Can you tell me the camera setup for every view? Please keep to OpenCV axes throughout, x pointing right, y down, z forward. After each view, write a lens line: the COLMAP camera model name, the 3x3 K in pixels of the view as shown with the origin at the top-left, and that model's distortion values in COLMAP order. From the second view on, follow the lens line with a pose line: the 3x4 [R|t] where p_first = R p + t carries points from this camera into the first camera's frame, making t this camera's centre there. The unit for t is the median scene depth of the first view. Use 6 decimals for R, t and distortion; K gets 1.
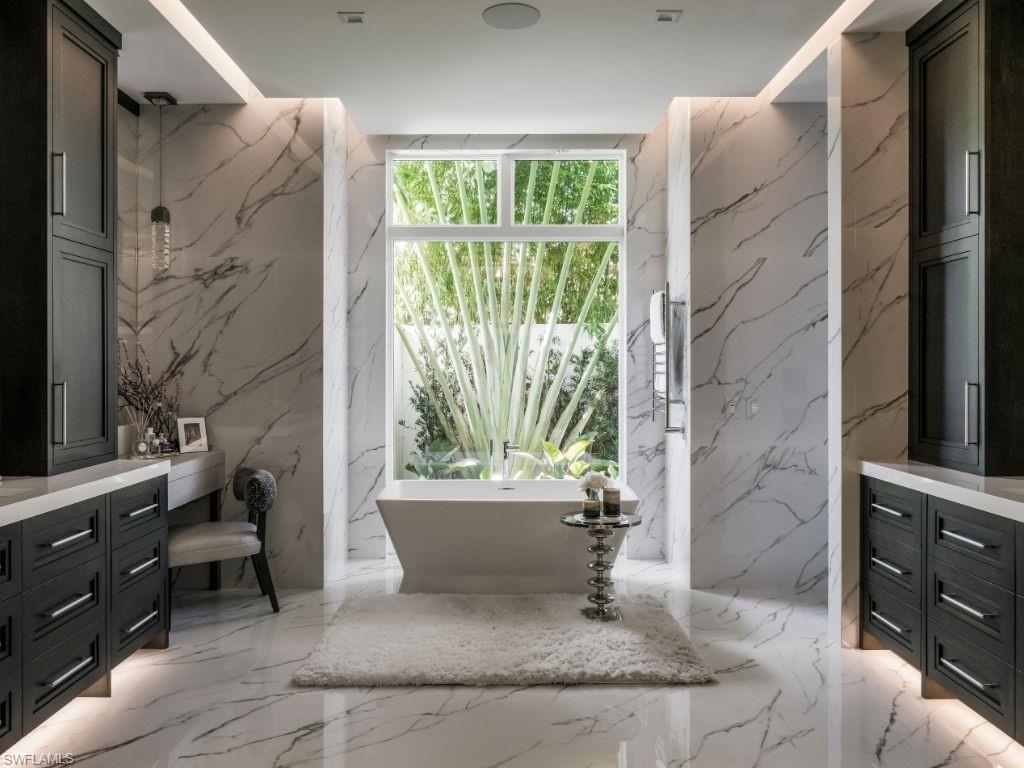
lens RADIAL K [[781.8, 0, 512.0], [0, 781.8, 384.0], [0, 0, 1]] dist [0.002627, 0.002931]
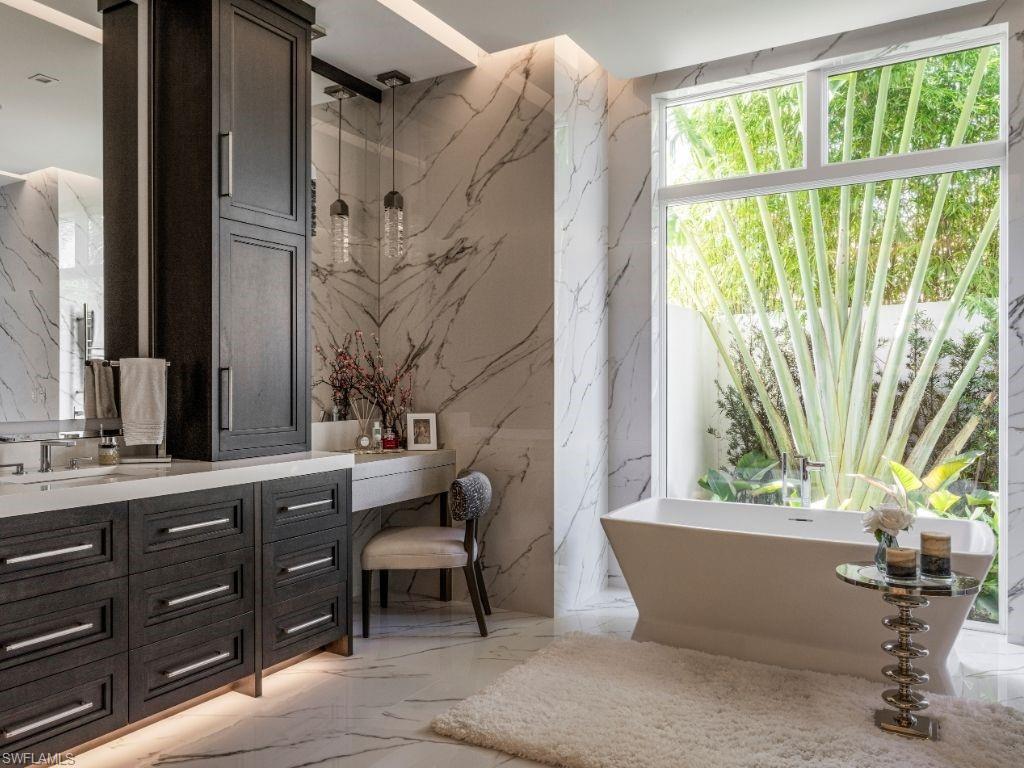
lens RADIAL K [[776.2, 0, 511.2], [0, 776.2, 400.7], [0, 0, 1]] dist [-0.003979, -0.000907]
pose [[0.840035, 0.005874, -0.542500, 0.182270], [-0.007531, 0.999971, -0.000834, 0.027768], [0.542479, 0.004786, 0.840056, 0.273320]]
